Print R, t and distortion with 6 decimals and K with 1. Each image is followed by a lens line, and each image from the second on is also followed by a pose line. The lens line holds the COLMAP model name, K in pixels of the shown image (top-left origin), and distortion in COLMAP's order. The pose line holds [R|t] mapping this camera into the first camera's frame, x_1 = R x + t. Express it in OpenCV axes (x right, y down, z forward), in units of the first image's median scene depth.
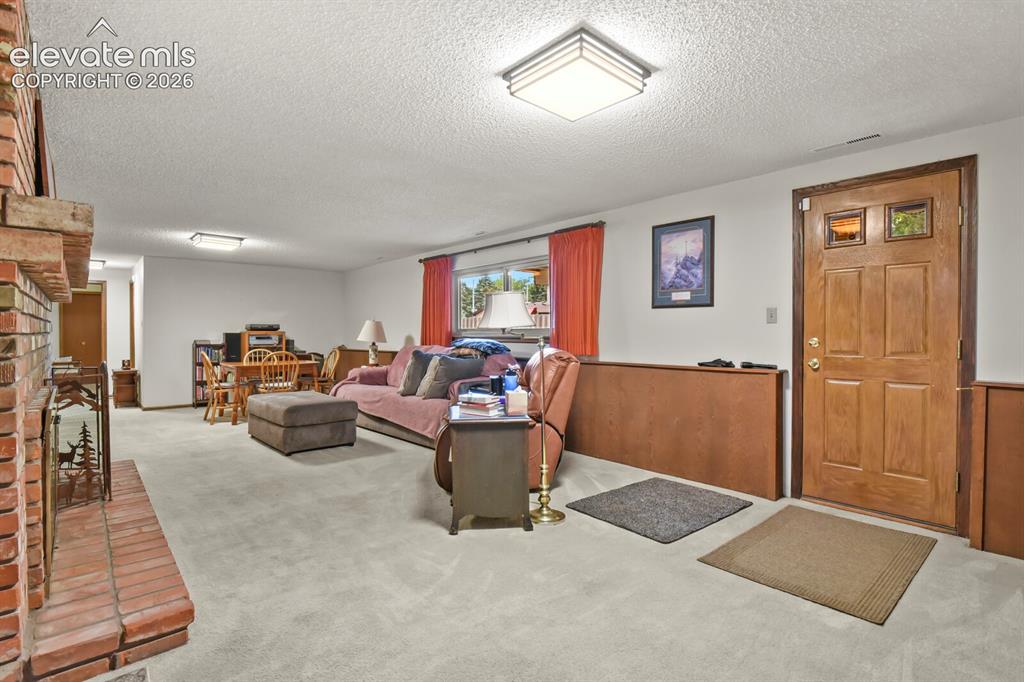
lens RADIAL K [[498.3, 0, 517.4], [0, 498.3, 338.2], [0, 0, 1]] dist [-0.001496, -0.010809]
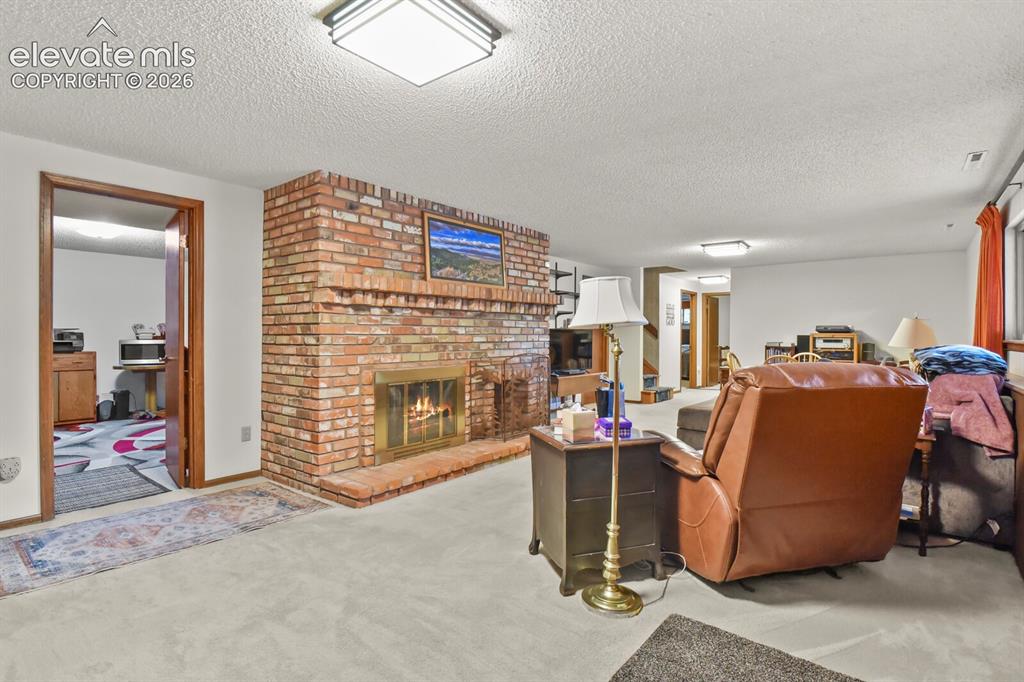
lens RADIAL K [[498.3, 0, 517.4], [0, 498.3, 338.2], [0, 0, 1]] dist [-0.001496, -0.010809]
pose [[0.171445, 0.006266, -0.985174, 0.640039], [-0.010757, 0.999932, 0.004488, -0.008449], [0.985135, 0.009828, 0.171501, 0.665919]]
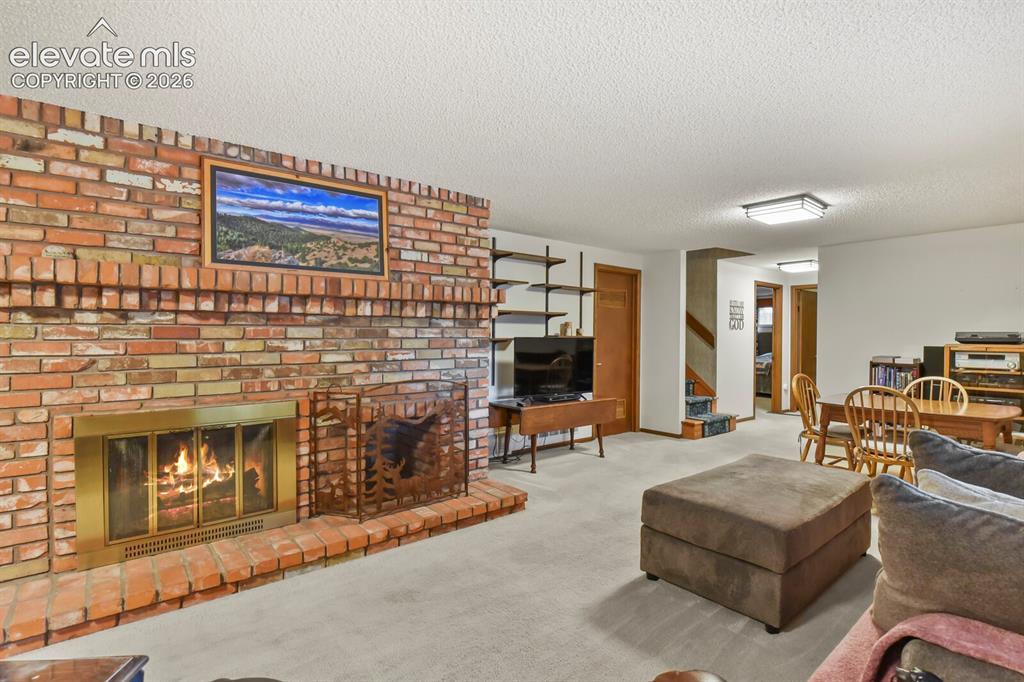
lens RADIAL K [[498.3, 0, 517.4], [0, 498.3, 338.2], [0, 0, 1]] dist [-0.001496, -0.010809]
pose [[-0.041088, 0.005855, -0.999138, 0.129923], [-0.011640, 0.999912, 0.006338, -0.043762], [0.999088, 0.011891, -0.041016, 1.172431]]
